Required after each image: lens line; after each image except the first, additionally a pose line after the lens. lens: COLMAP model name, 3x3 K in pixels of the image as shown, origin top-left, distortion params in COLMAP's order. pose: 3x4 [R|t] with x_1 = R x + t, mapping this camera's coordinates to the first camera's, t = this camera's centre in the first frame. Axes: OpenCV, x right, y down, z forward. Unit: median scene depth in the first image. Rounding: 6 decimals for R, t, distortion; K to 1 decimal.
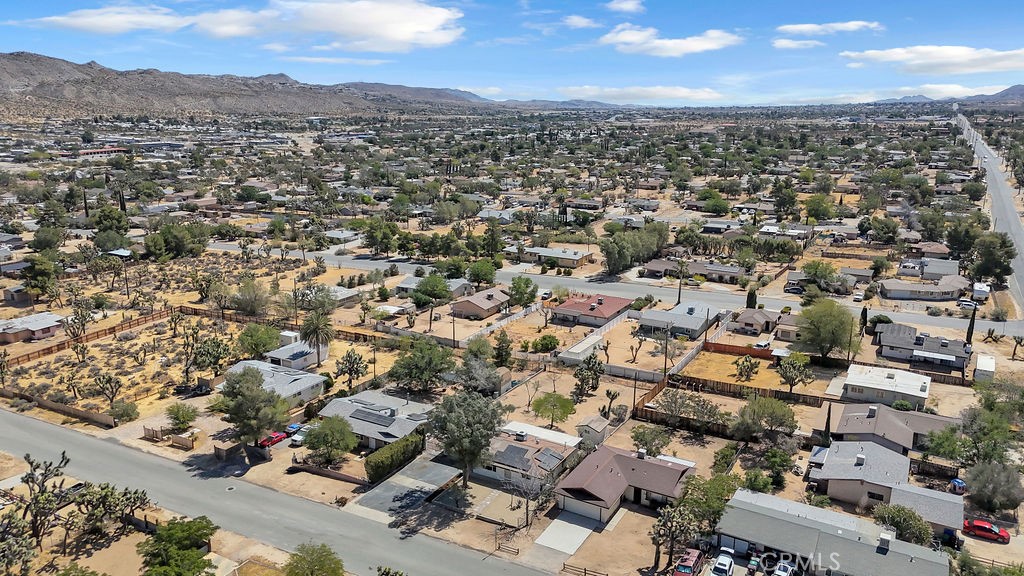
lens RADIAL K [[748.6, 0, 512.0], [0, 748.6, 288.0], [0, 0, 1]] dist [0.082459, -0.087910]
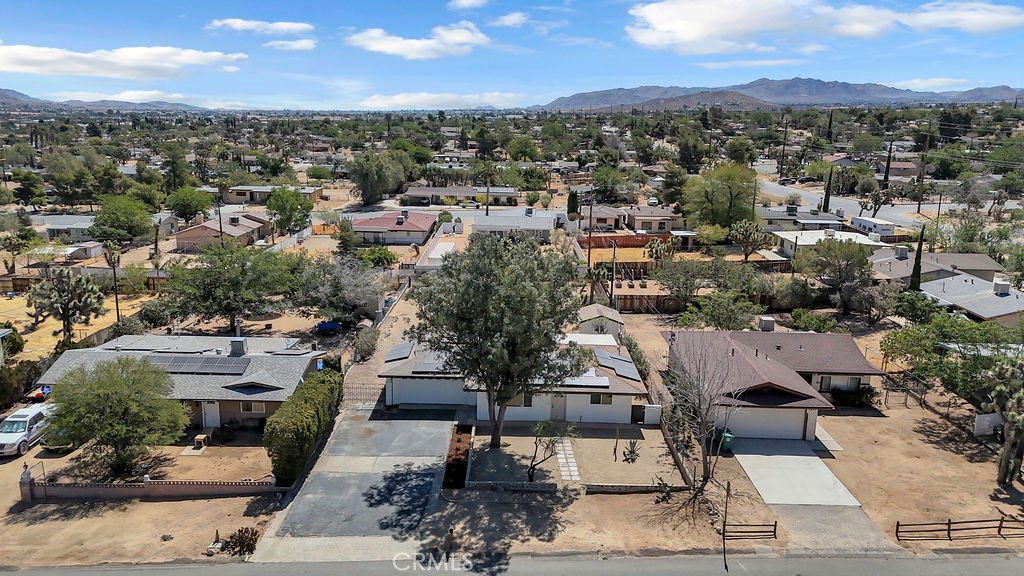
lens RADIAL K [[748.6, 0, 512.0], [0, 748.6, 288.0], [0, 0, 1]] dist [0.082459, -0.087910]
pose [[0.872564, -0.103753, 0.477355, -0.230608], [0.108227, 0.993959, 0.018207, 0.138873], [-0.476360, 0.035776, 0.878522, 0.505039]]
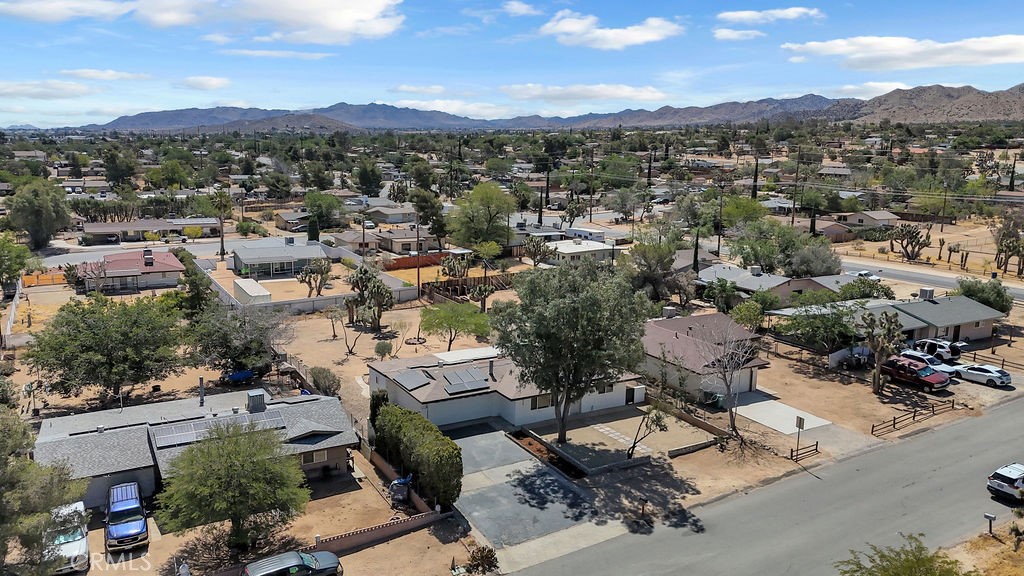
lens RADIAL K [[748.6, 0, 512.0], [0, 748.6, 288.0], [0, 0, 1]] dist [0.082459, -0.087910]
pose [[0.507071, -0.164029, 0.846152, -0.443658], [0.197464, 0.977721, 0.071200, 0.099047], [-0.838980, 0.130981, 0.528164, 0.637925]]
